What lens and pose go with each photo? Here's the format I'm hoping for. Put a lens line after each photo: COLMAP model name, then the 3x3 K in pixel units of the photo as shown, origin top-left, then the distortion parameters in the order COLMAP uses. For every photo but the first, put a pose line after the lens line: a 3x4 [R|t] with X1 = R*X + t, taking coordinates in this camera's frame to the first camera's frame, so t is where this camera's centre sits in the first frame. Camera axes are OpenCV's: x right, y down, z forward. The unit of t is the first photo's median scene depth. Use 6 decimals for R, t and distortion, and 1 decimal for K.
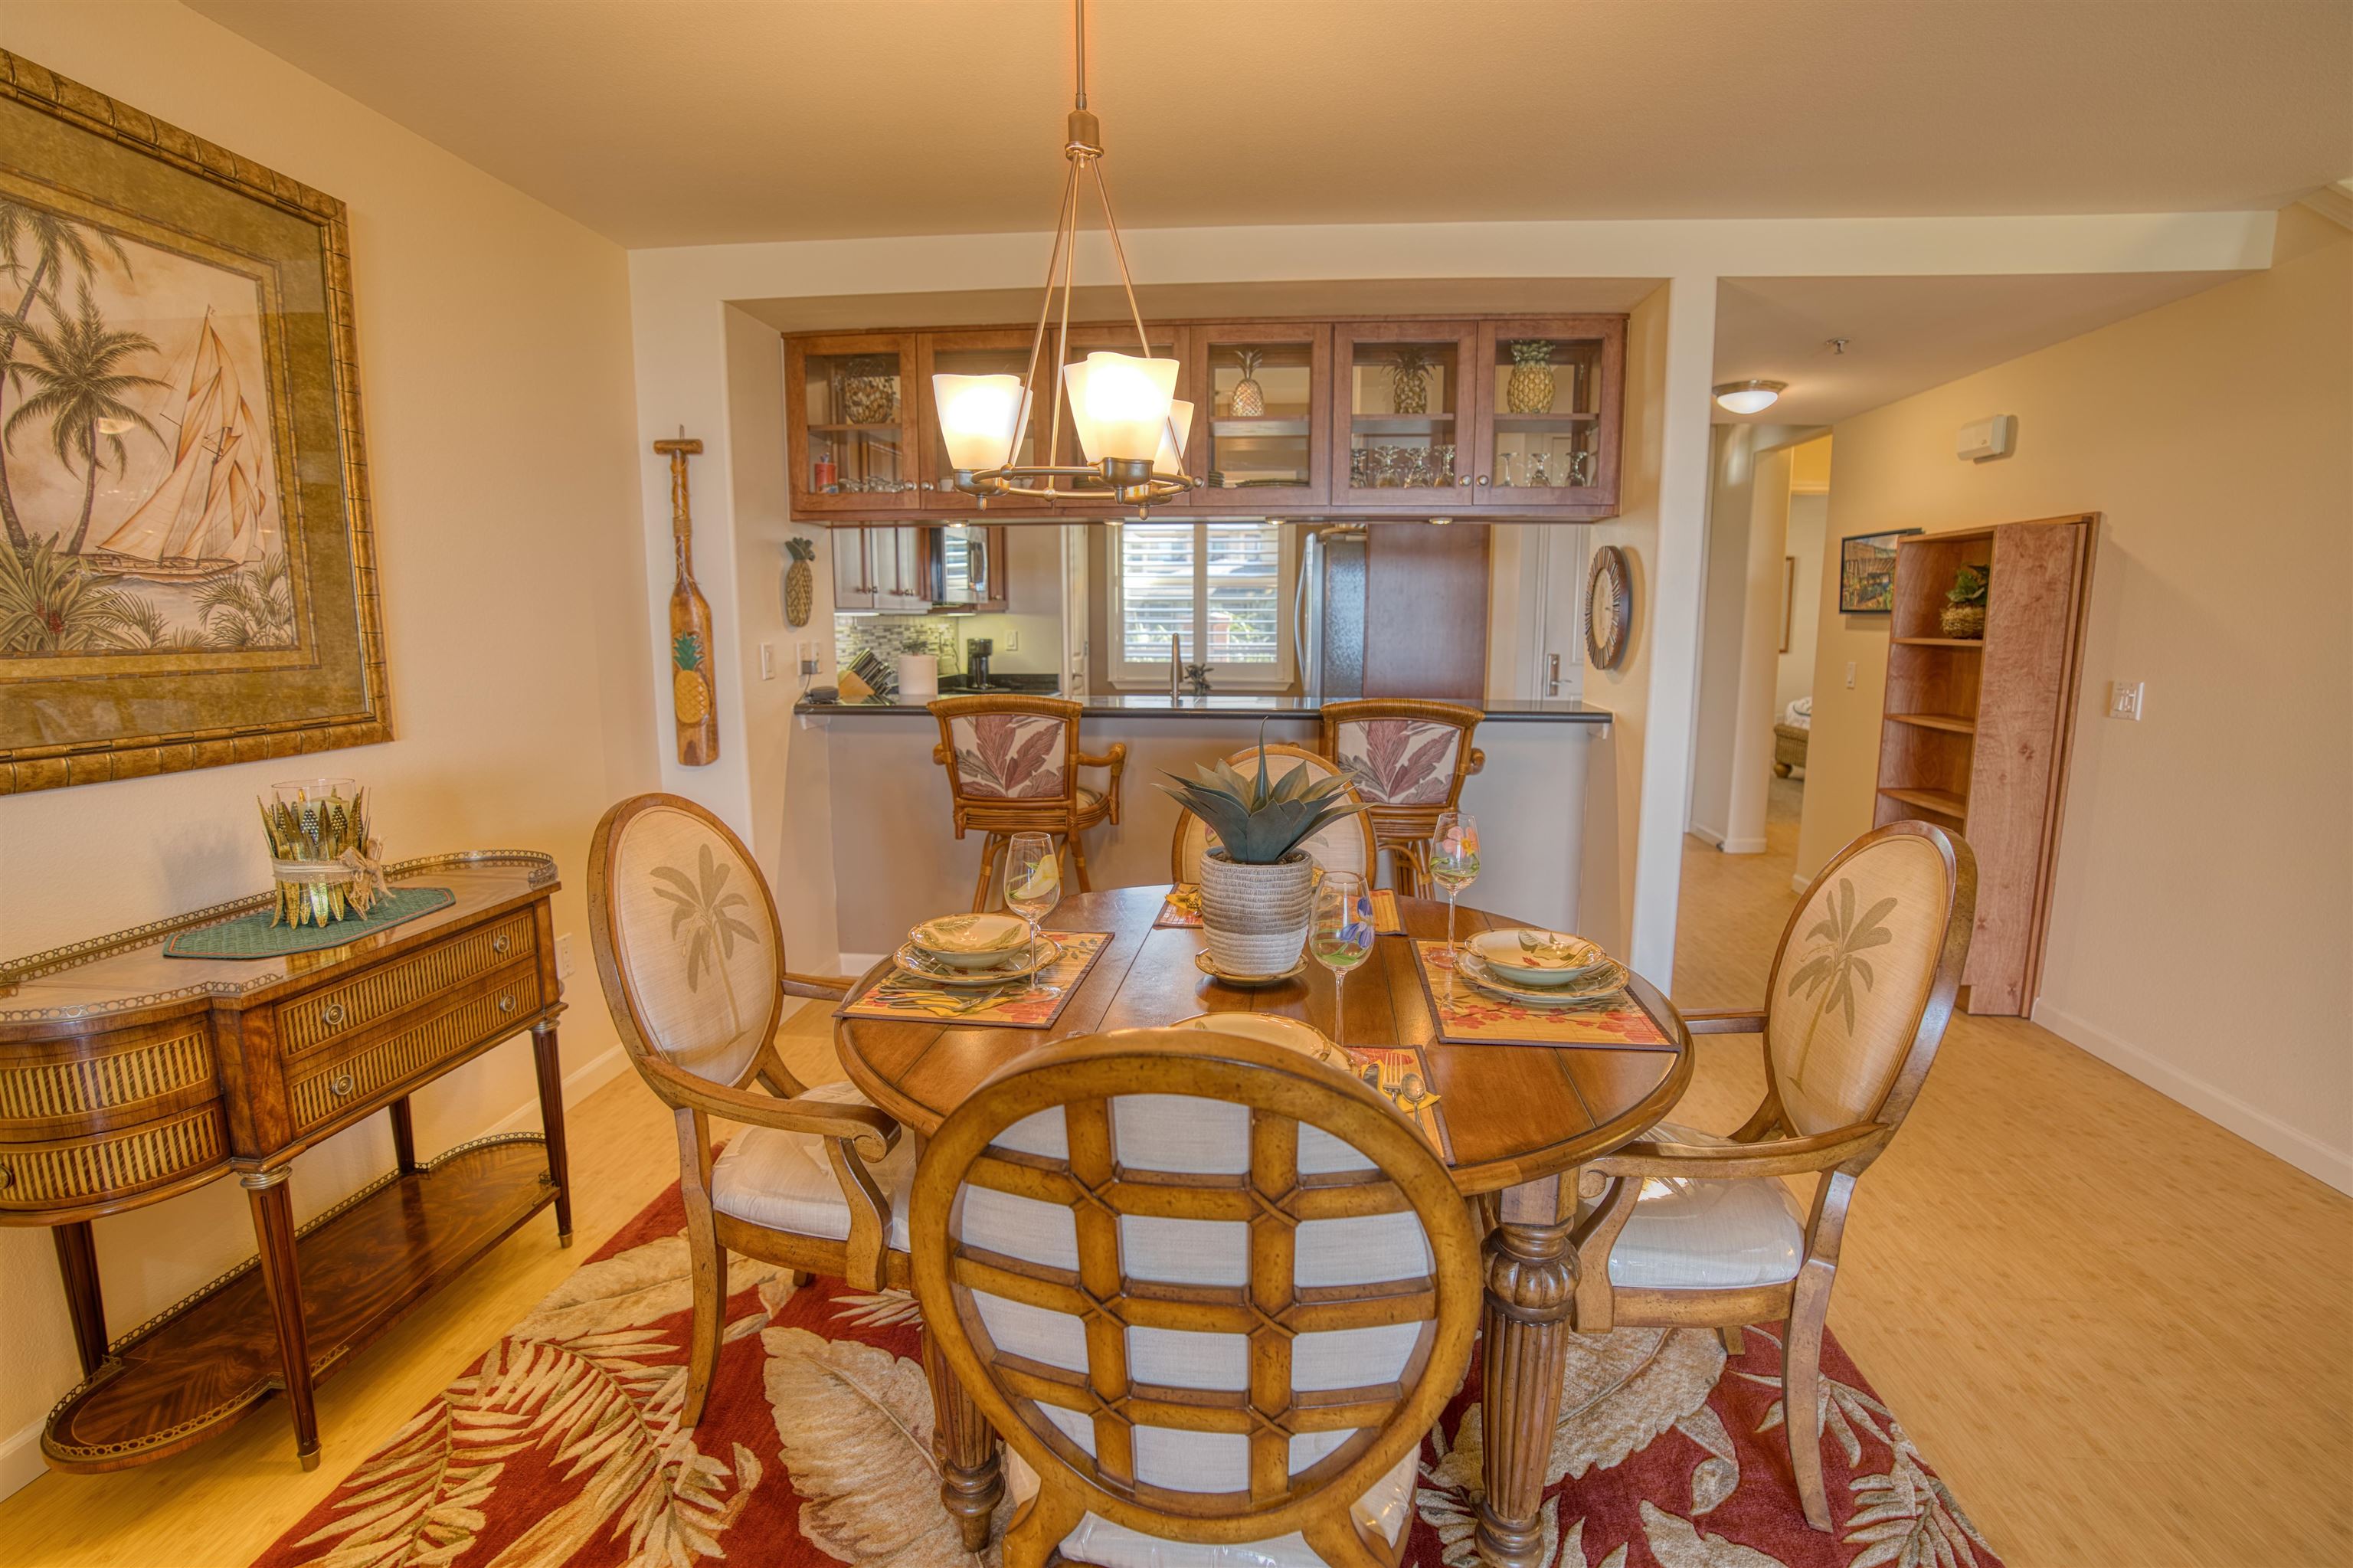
lens RADIAL K [[1097.1, 0, 1192.2], [0, 1097.1, 787.9], [0, 0, 1]] dist [-0.062655, 0.021693]
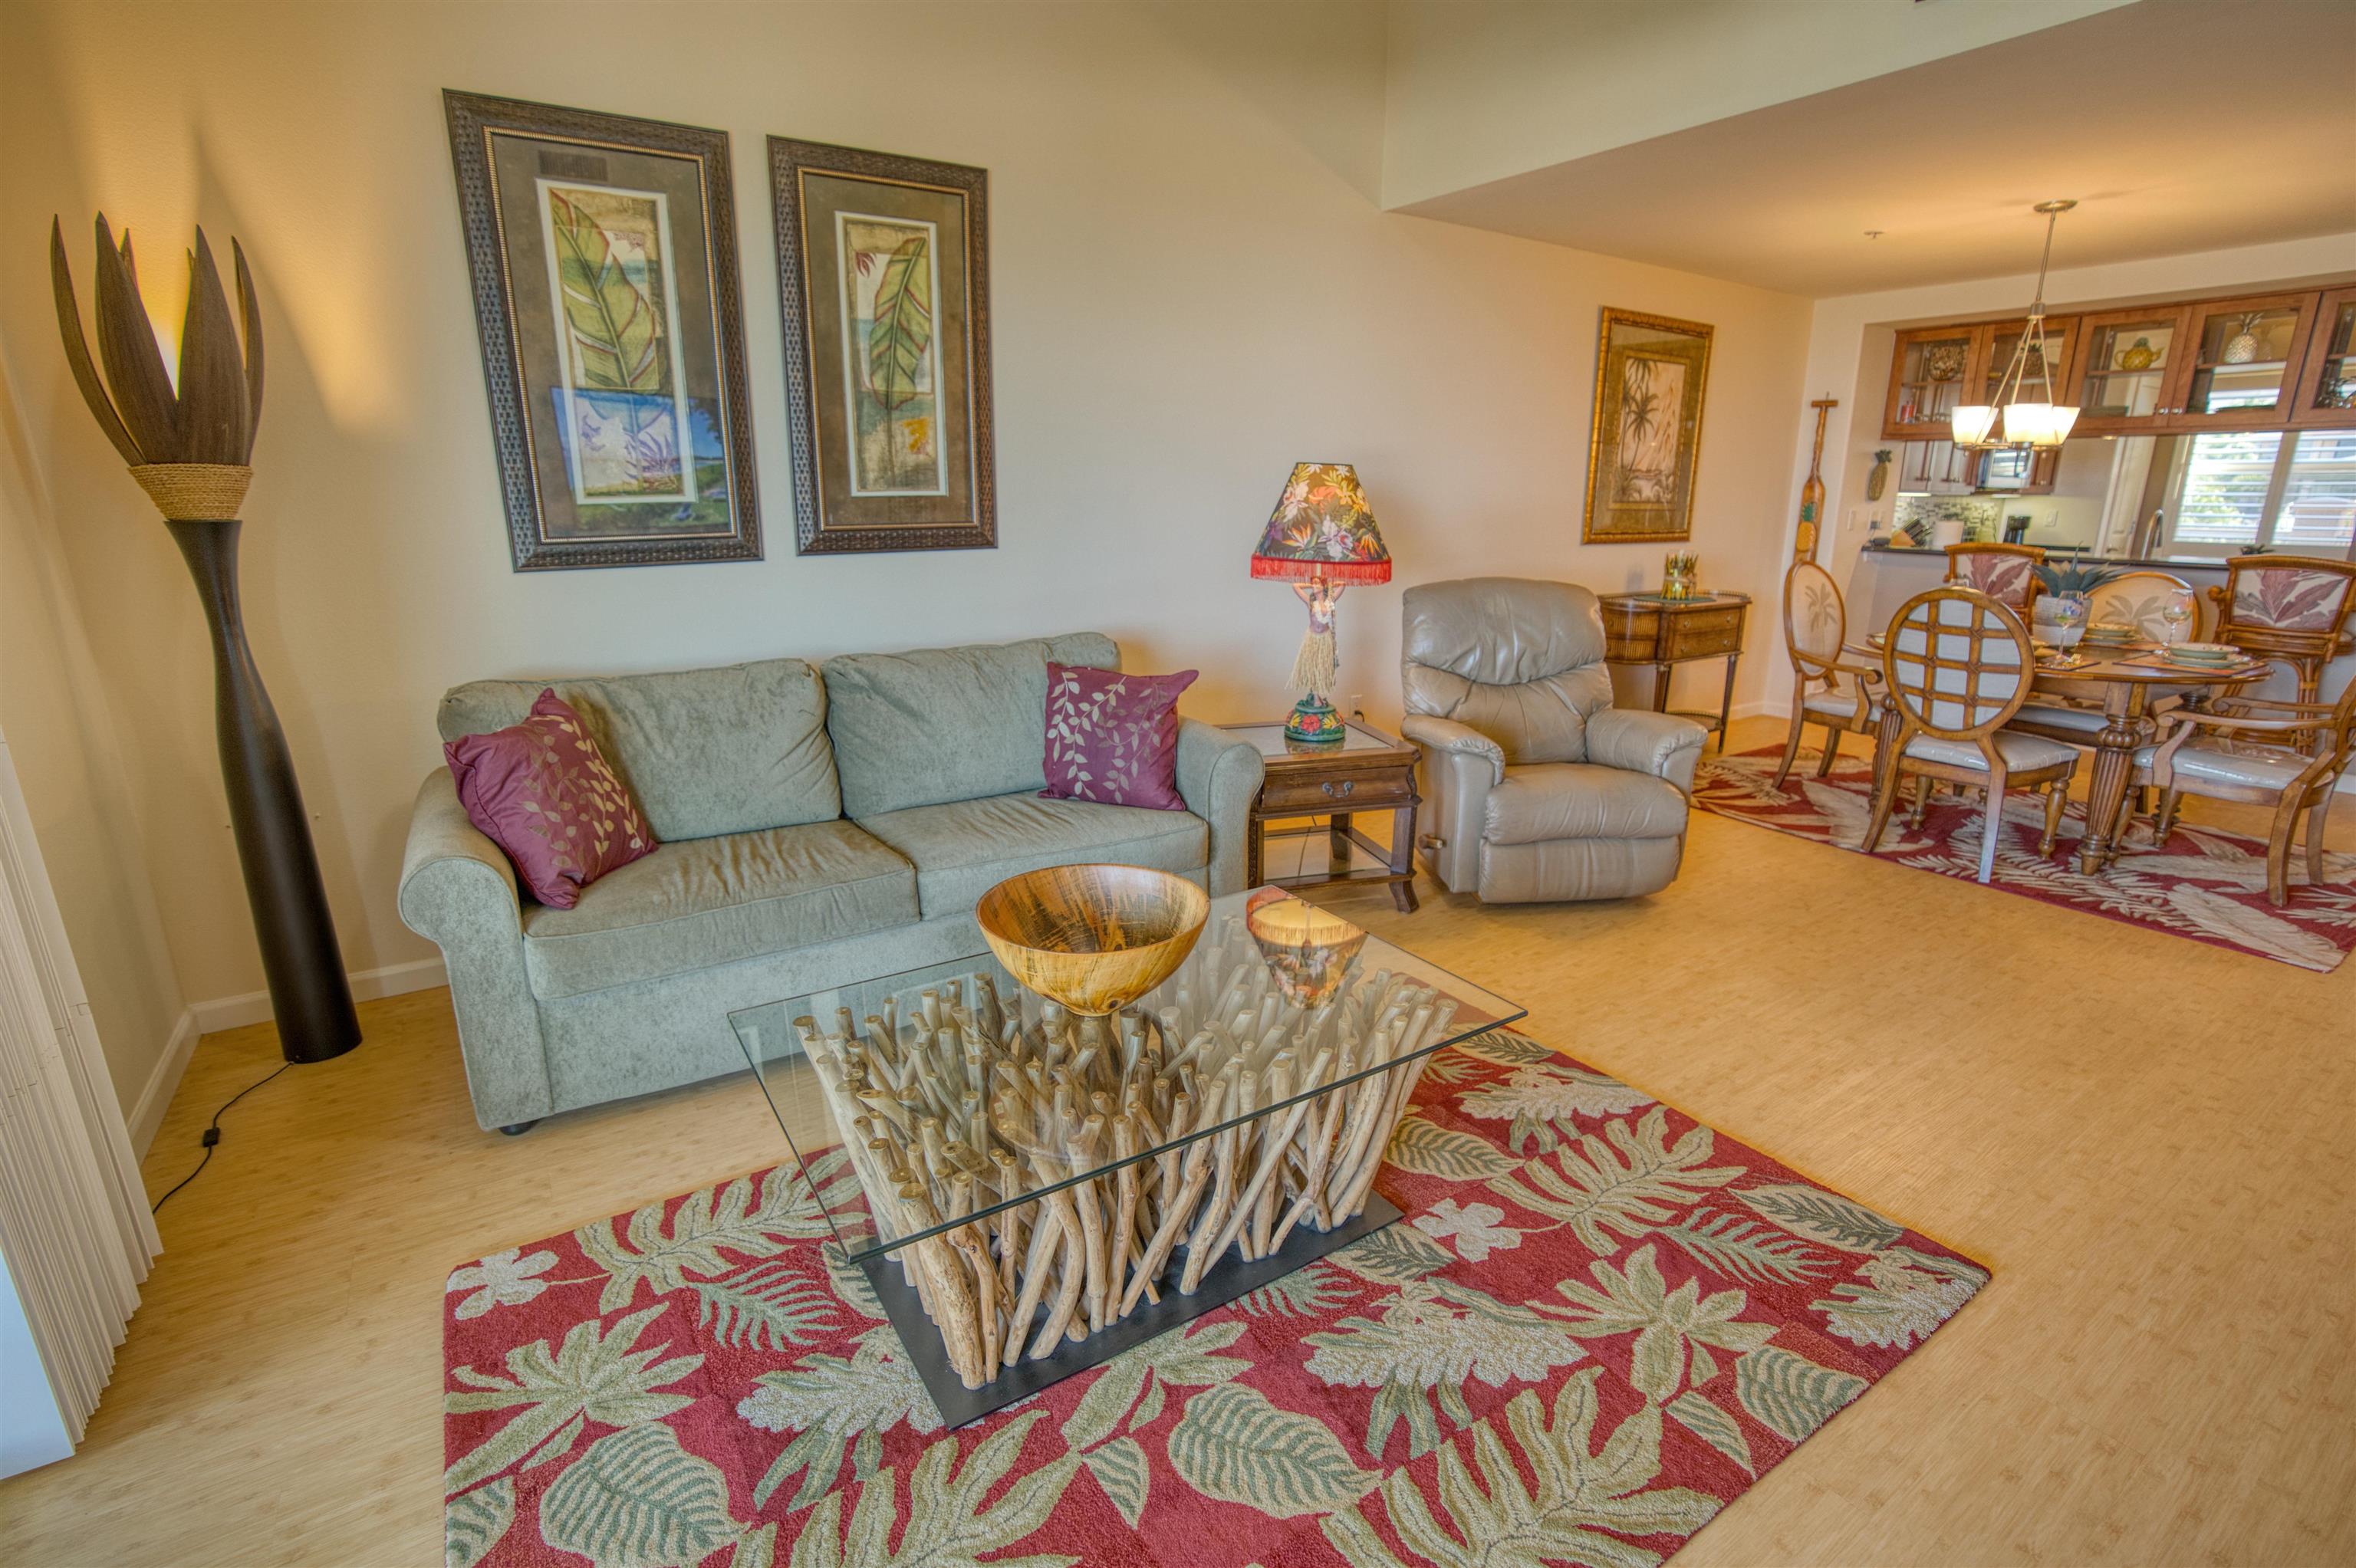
lens RADIAL K [[1098.4, 0, 1174.3], [0, 1098.4, 785.9], [0, 0, 1]] dist [-0.062655, 0.021693]
pose [[0.626172, 0.203107, -0.752766, 0.558615], [-0.119802, 0.979072, 0.164513, 0.263358], [0.770426, -0.012830, 0.637400, -1.678268]]
